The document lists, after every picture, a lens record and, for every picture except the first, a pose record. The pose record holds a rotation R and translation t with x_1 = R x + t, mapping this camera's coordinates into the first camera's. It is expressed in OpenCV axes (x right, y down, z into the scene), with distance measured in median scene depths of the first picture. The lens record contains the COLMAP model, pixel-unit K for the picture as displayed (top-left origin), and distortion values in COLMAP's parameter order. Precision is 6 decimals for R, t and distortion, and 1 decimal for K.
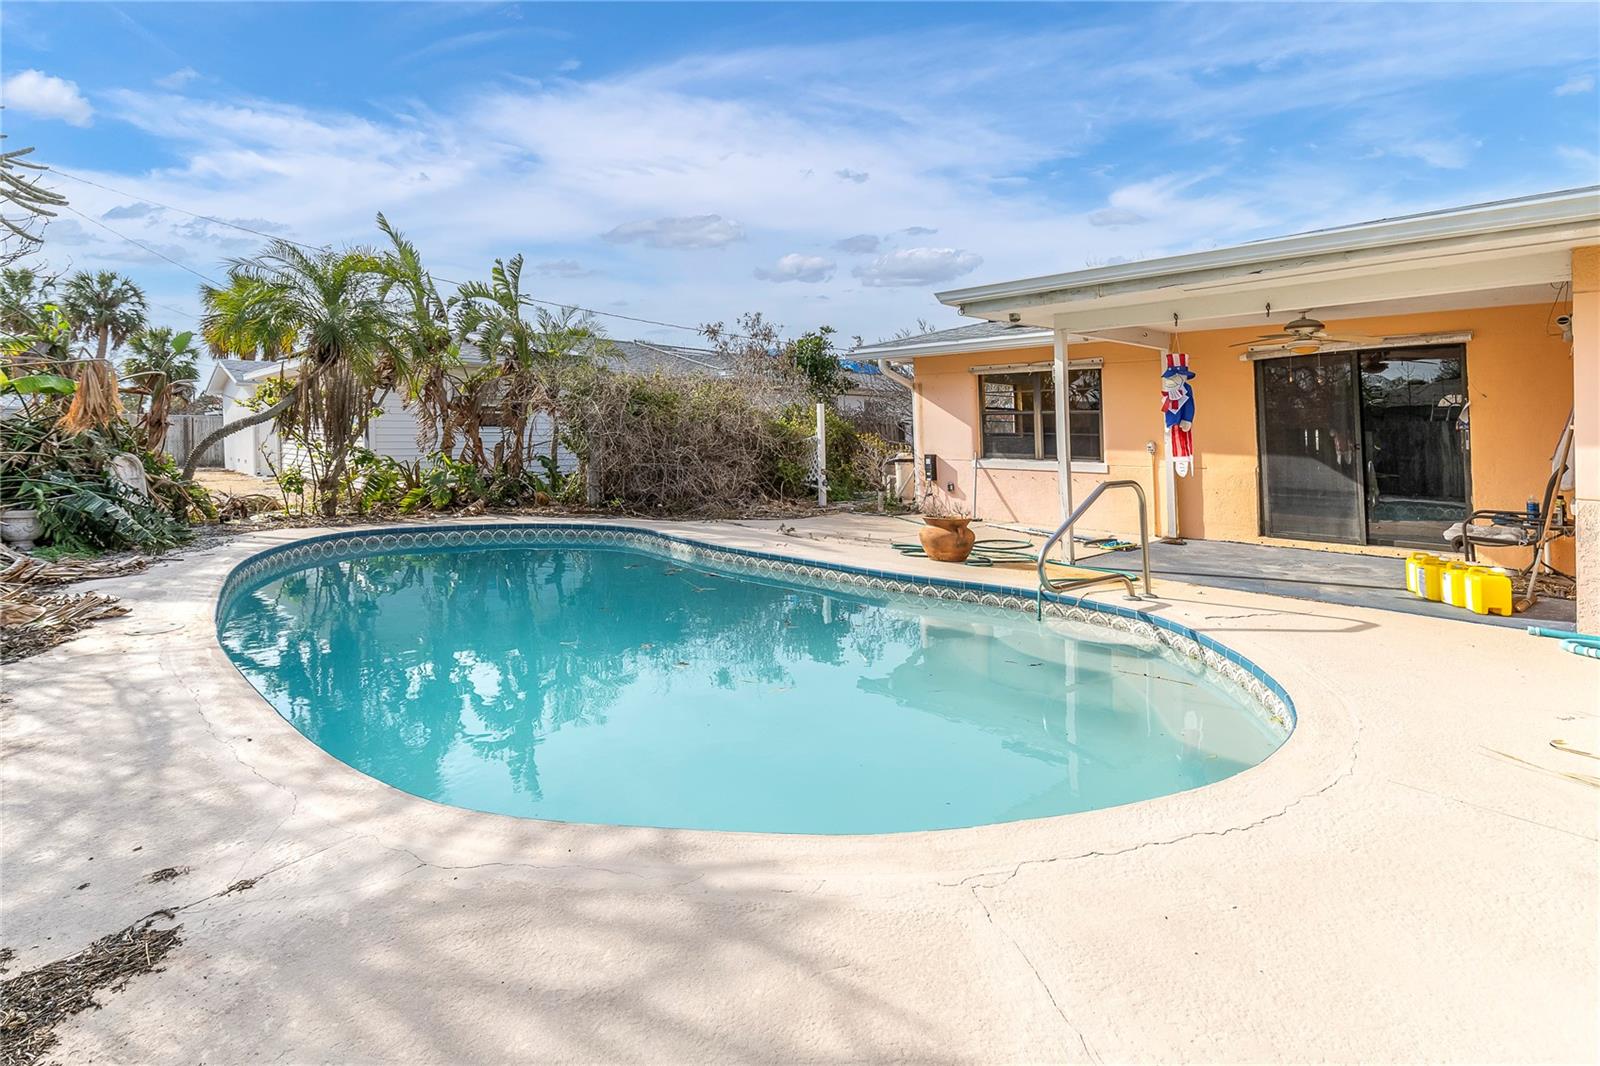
lens RADIAL K [[745.4, 0, 844.5], [0, 745.4, 421.6], [0, 0, 1]] dist [-0.000475, 0.000043]
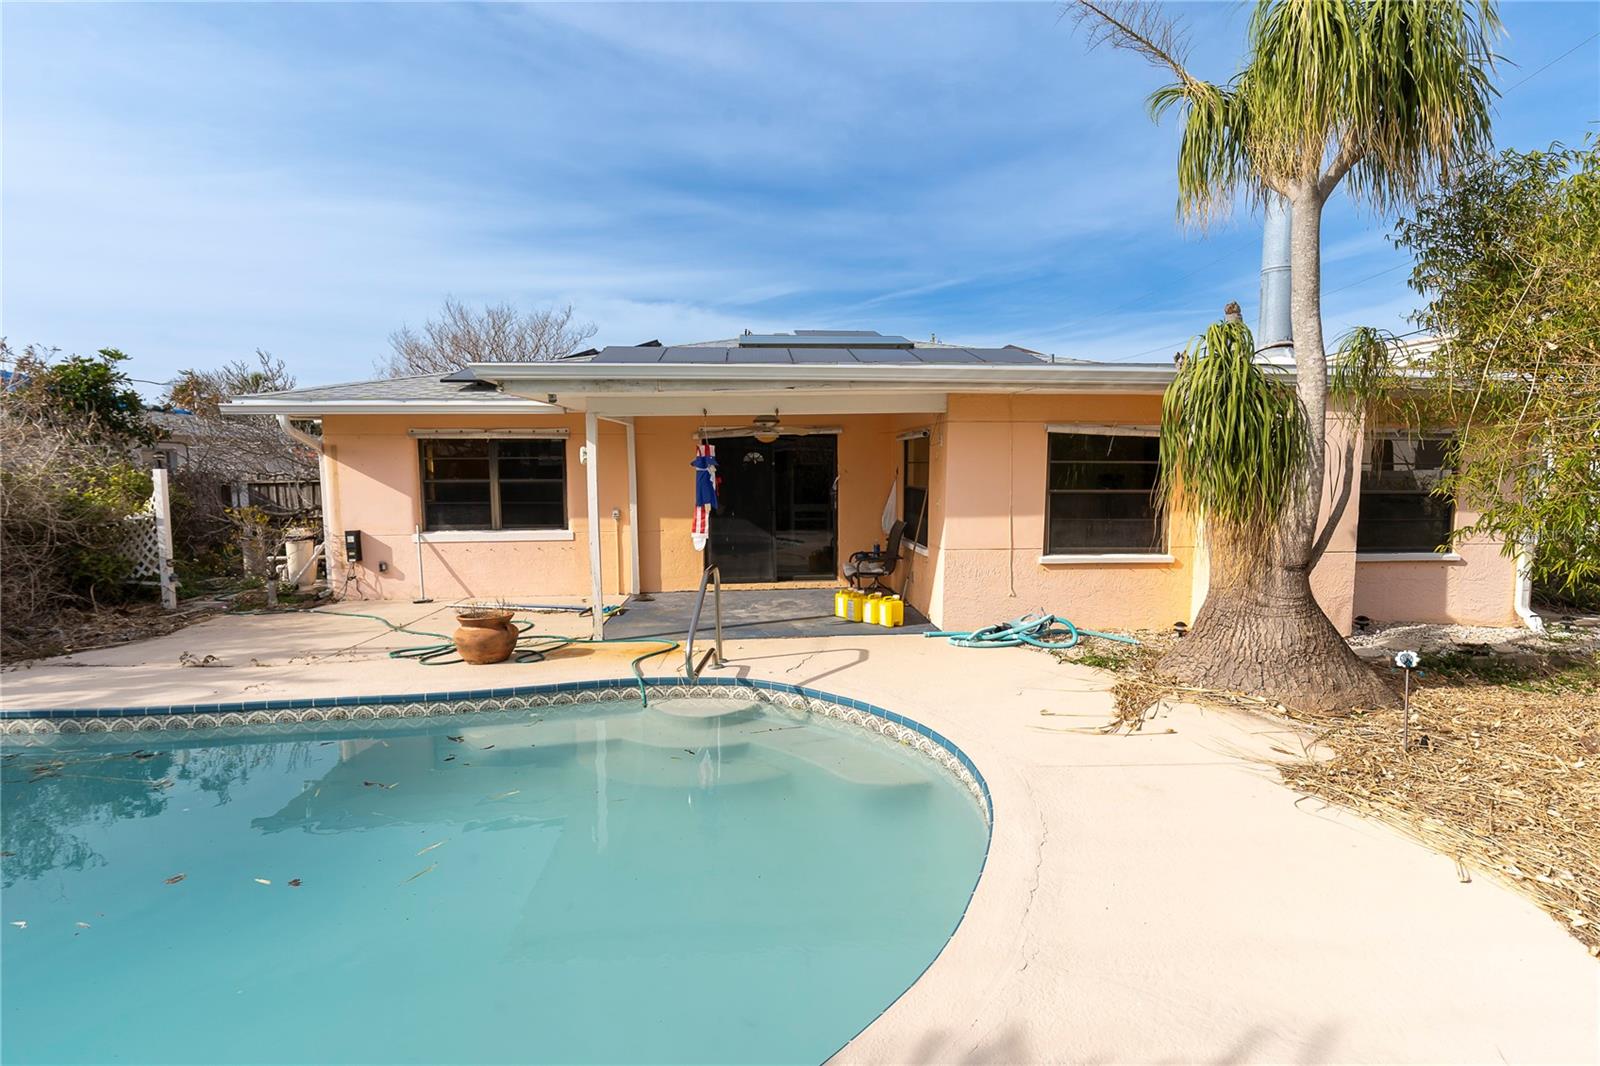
lens RADIAL K [[728.2, 0, 797.1], [0, 728.2, 487.3], [0, 0, 1]] dist [0.001898, 0.000453]
pose [[0.663342, -0.030215, 0.747706, -0.221536], [-0.000589, 0.999163, 0.040898, -0.051536], [-0.748316, -0.027570, 0.662769, 0.108778]]
